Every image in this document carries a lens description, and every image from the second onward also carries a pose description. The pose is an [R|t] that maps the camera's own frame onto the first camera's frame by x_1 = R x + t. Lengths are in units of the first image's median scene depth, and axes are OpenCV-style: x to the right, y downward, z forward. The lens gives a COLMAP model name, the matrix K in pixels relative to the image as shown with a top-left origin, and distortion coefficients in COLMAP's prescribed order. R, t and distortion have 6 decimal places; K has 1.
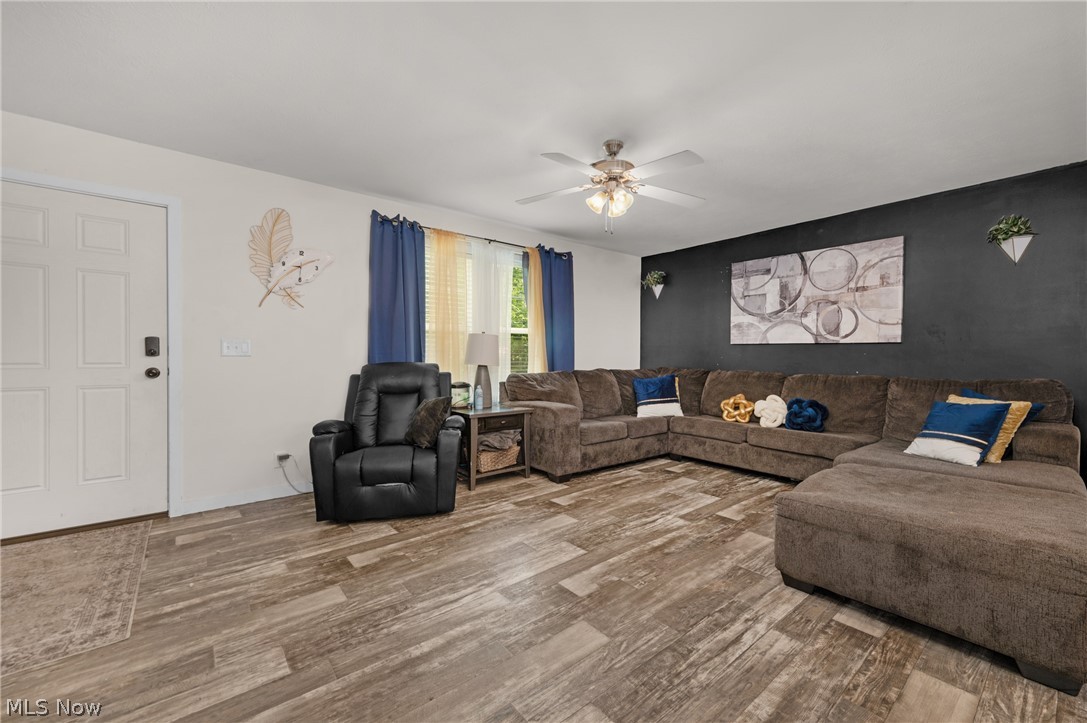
lens RADIAL K [[435.5, 0, 562.1], [0, 435.5, 370.6], [0, 0, 1]] dist [0.008333, -0.001975]
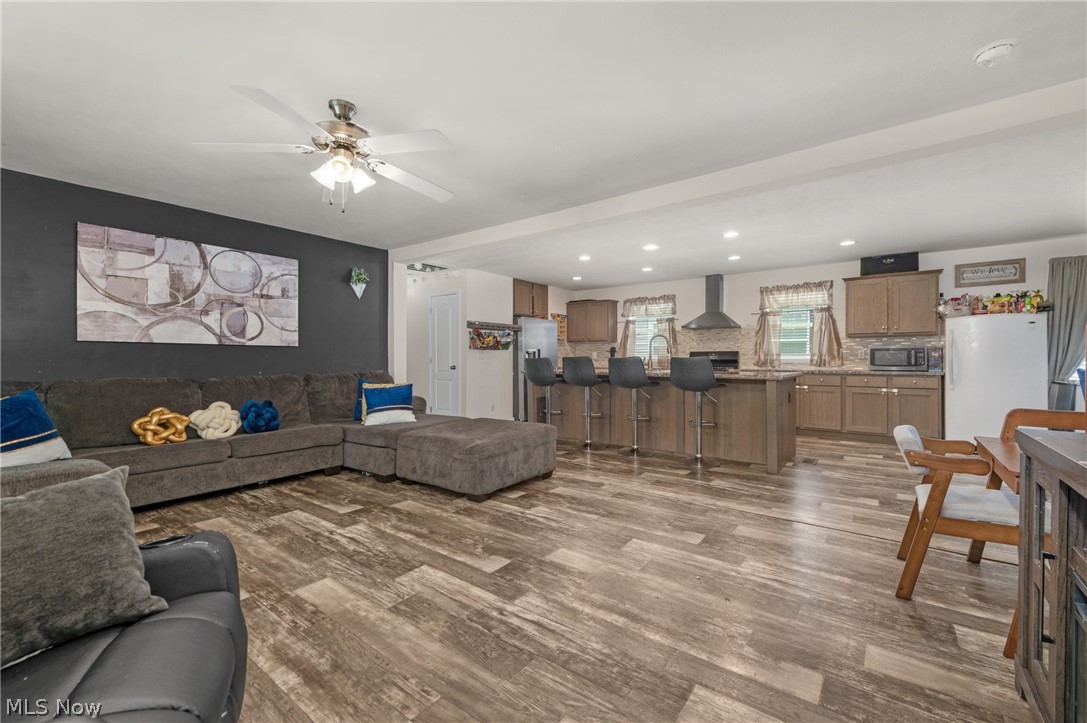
lens RADIAL K [[435.5, 0, 544.6], [0, 435.5, 364.5], [0, 0, 1]] dist [0.008333, -0.001975]
pose [[-0.205630, -0.013296, 0.978539, -0.550996], [0.039746, 0.998969, 0.021926, -0.013200], [-0.977822, 0.043402, -0.204890, 0.564981]]
